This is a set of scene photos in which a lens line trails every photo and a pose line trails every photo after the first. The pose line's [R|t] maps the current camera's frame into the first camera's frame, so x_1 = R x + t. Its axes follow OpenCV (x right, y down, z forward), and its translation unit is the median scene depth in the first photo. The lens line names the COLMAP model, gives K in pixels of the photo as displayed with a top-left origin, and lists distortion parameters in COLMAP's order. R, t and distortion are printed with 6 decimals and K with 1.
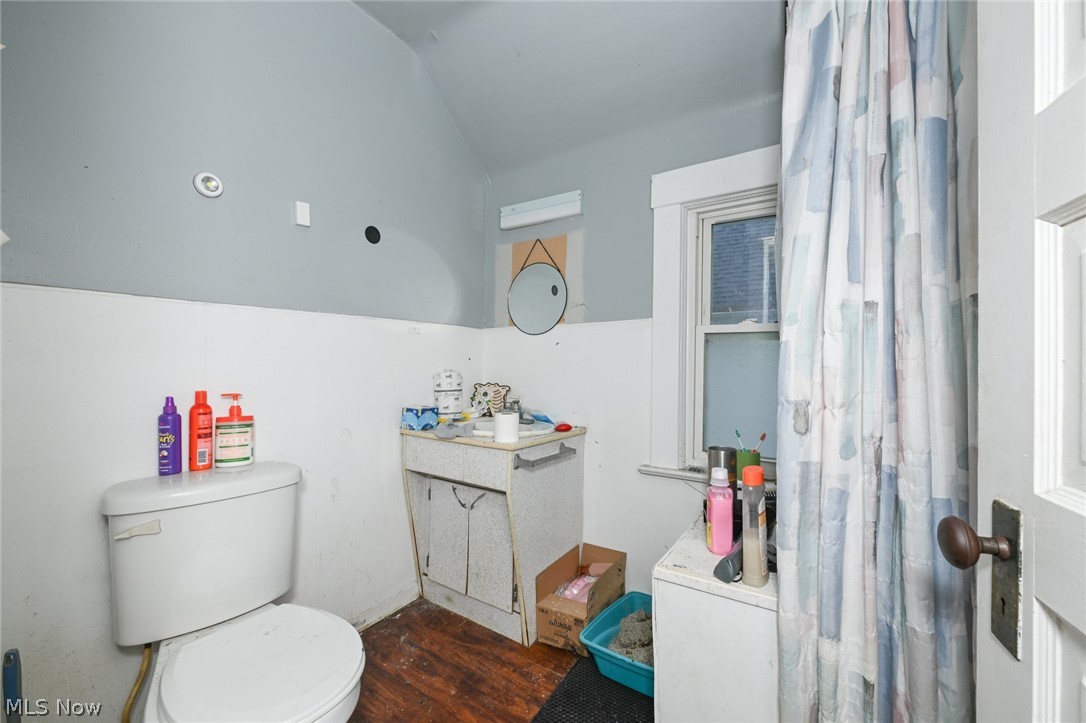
lens RADIAL K [[426.5, 0, 551.0], [0, 426.5, 360.9], [0, 0, 1]] dist [-0.002244, -0.000179]
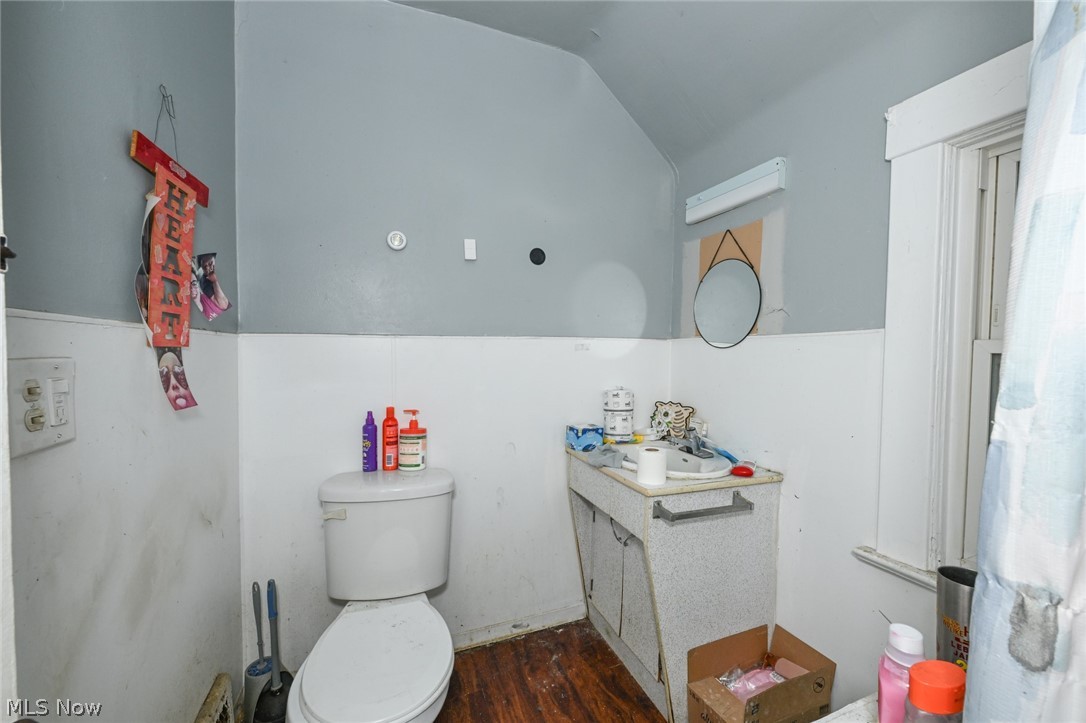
lens RADIAL K [[426.5, 0, 542.8], [0, 426.5, 361.8], [0, 0, 1]] dist [-0.002244, -0.000179]
pose [[0.816724, 0.013374, -0.576874, 0.183276], [-0.001863, 0.999787, 0.020541, -0.061271], [0.577026, -0.015701, 0.816575, 0.159249]]
